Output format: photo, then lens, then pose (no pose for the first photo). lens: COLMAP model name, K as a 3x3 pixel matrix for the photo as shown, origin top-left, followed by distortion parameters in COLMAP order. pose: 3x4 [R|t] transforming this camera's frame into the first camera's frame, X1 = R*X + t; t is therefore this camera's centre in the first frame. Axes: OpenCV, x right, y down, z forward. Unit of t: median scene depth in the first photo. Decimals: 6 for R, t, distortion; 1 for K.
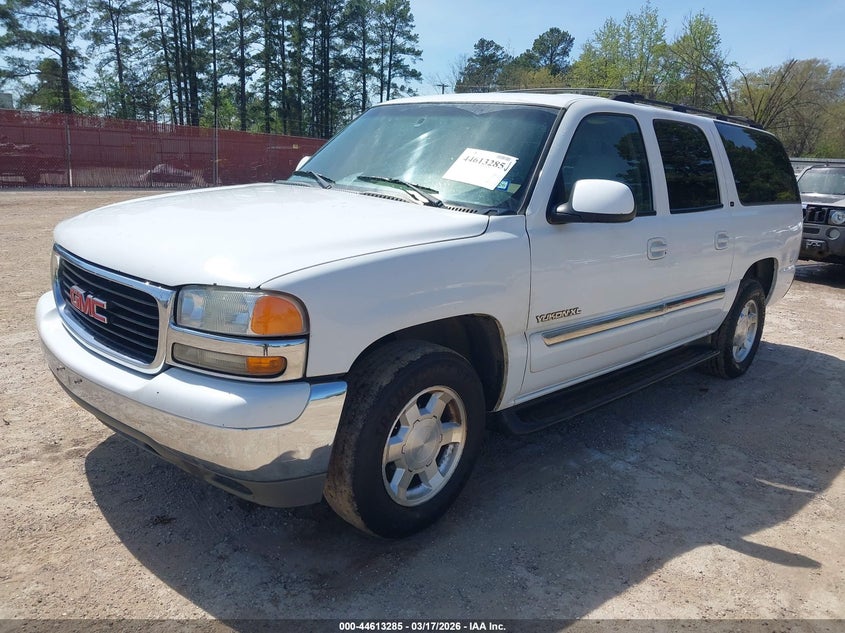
lens RADIAL K [[771.3, 0, 422.5], [0, 771.3, 316.5], [0, 0, 1]] dist [0.010975, 0.009982]
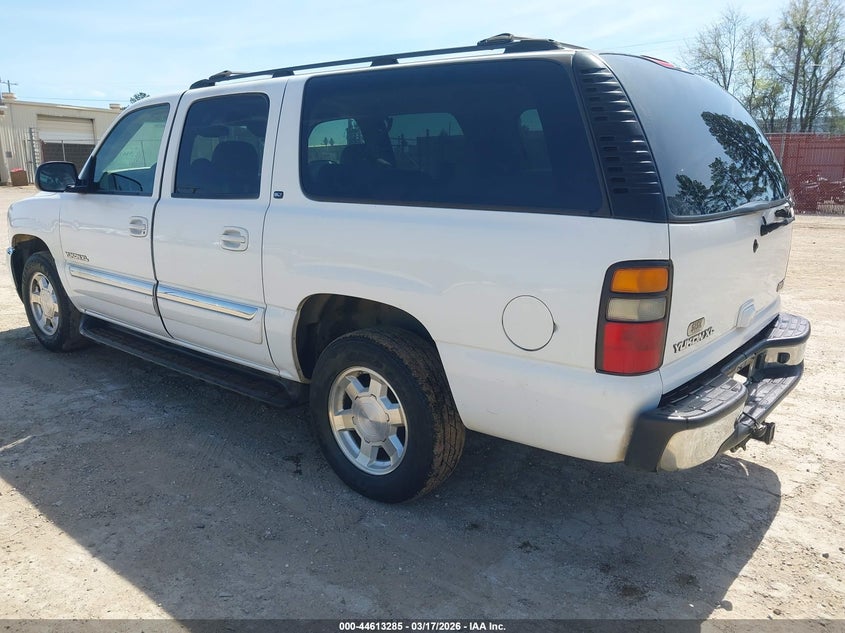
lens RADIAL K [[771.3, 0, 422.5], [0, 771.3, 316.5], [0, 0, 1]] dist [0.010975, 0.009982]
pose [[-0.062878, 0.148240, -0.986951, 1.334870], [-0.205067, 0.965888, 0.158141, -0.215378], [0.976726, 0.212335, -0.030333, 1.428798]]
